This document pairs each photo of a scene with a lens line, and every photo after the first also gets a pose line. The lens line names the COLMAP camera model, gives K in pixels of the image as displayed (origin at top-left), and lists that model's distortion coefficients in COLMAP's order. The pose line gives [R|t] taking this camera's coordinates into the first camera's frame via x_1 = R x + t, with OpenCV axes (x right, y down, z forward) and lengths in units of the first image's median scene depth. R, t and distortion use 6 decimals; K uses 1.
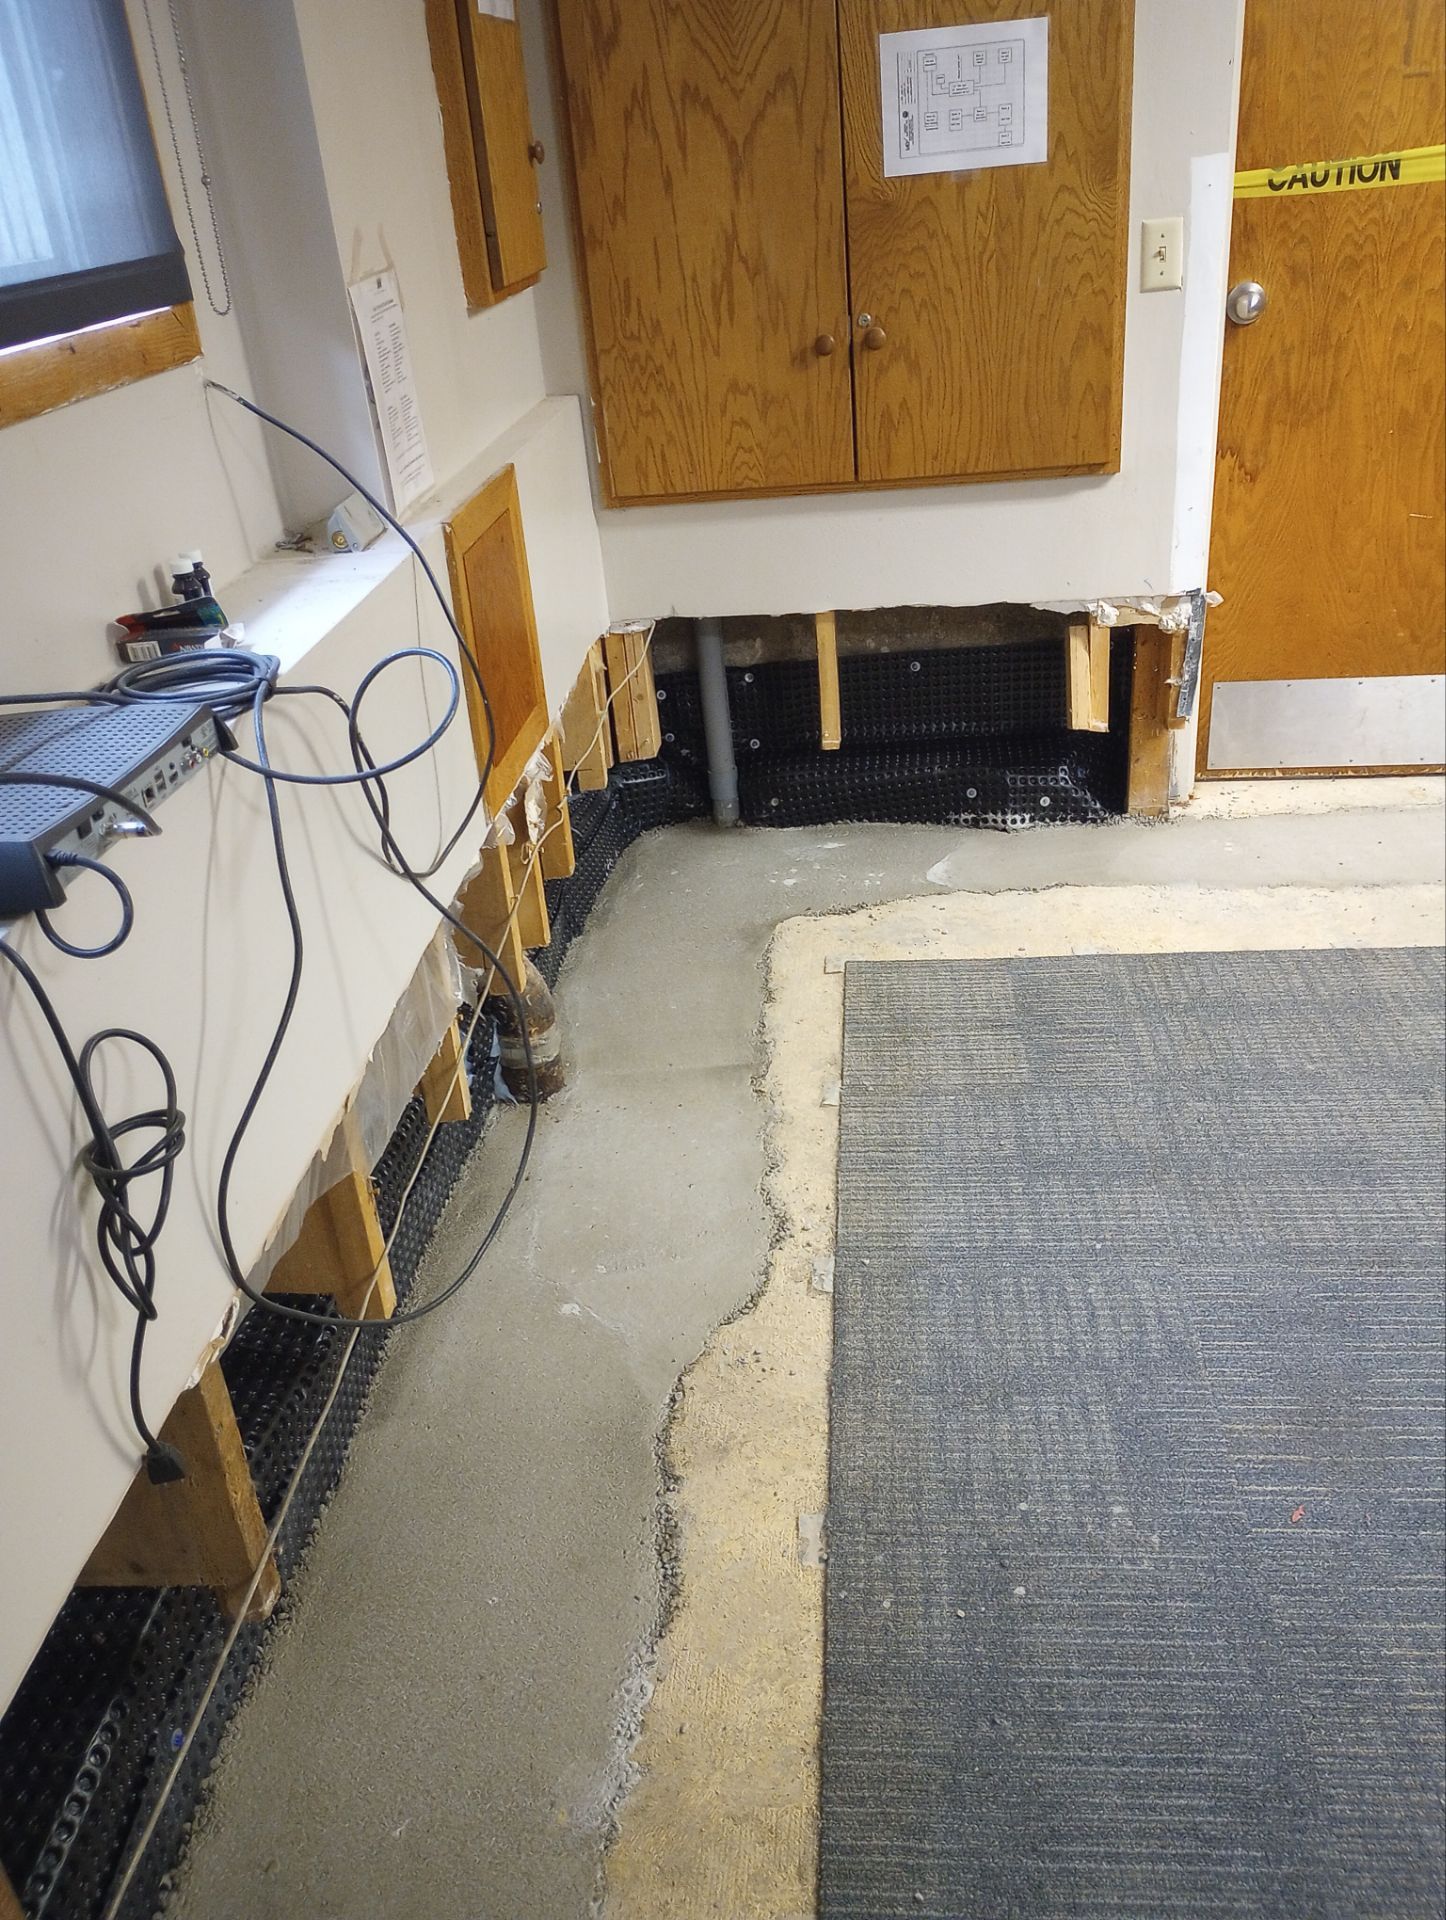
lens RADIAL K [[1588.3, 0, 723.0], [0, 1588.3, 960.0], [0, 0, 1]] dist [0.089496, -0.115206]
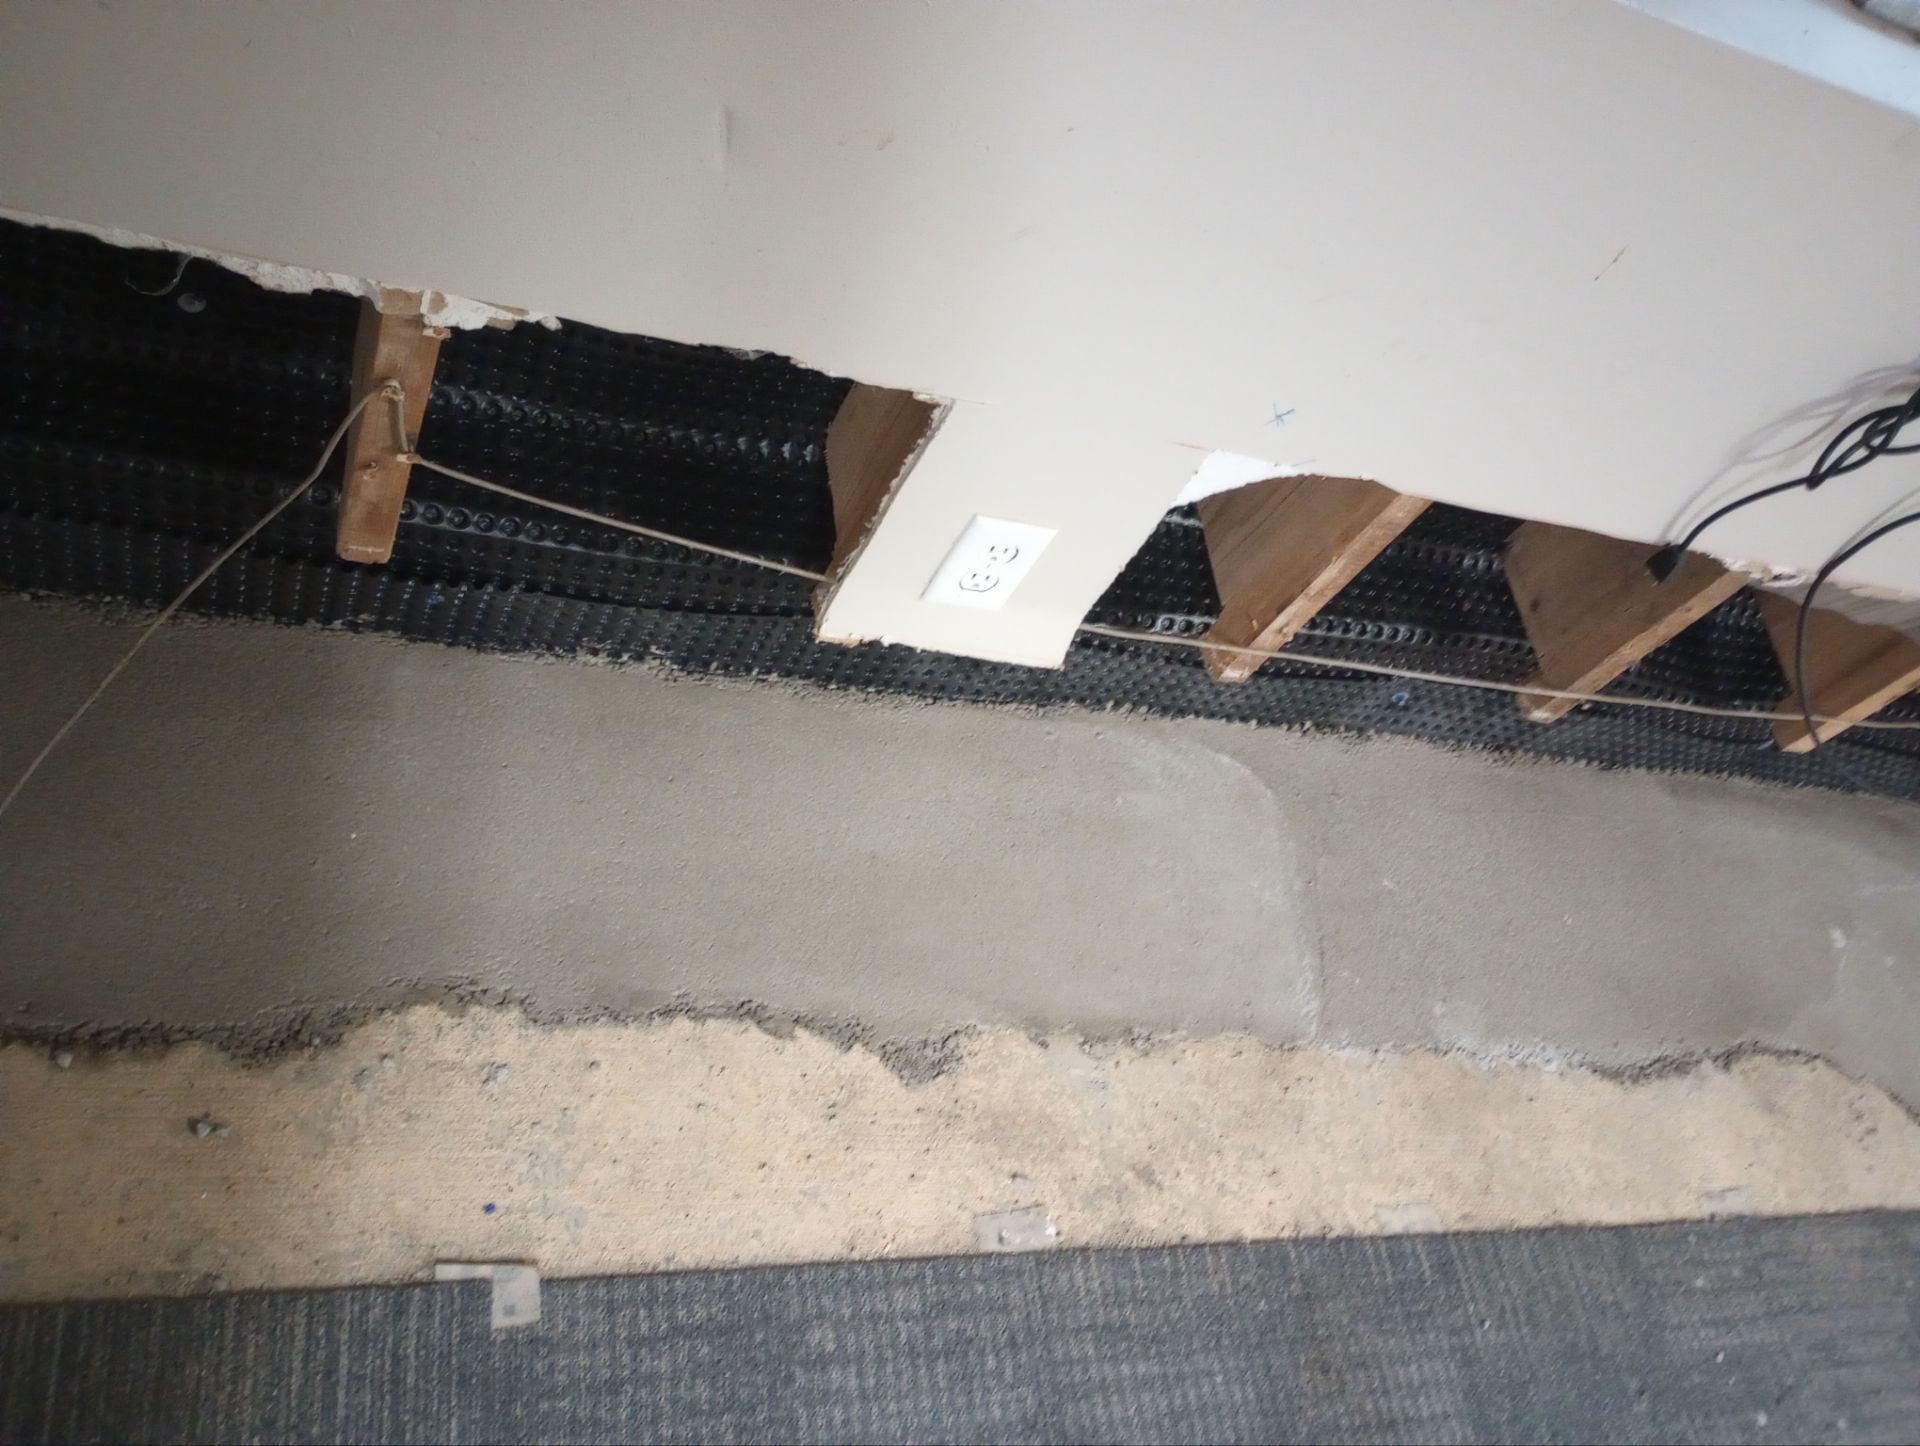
lens RADIAL K [[1588.3, 0, 960.0], [0, 1588.3, 723.0], [0, 0, 1]] dist [0.089496, -0.115206]
pose [[0.180184, 0.903706, -0.388393, 0.106025], [-0.783578, 0.370559, 0.498690, 0.140191], [0.594591, 0.214480, 0.774893, -0.173173]]
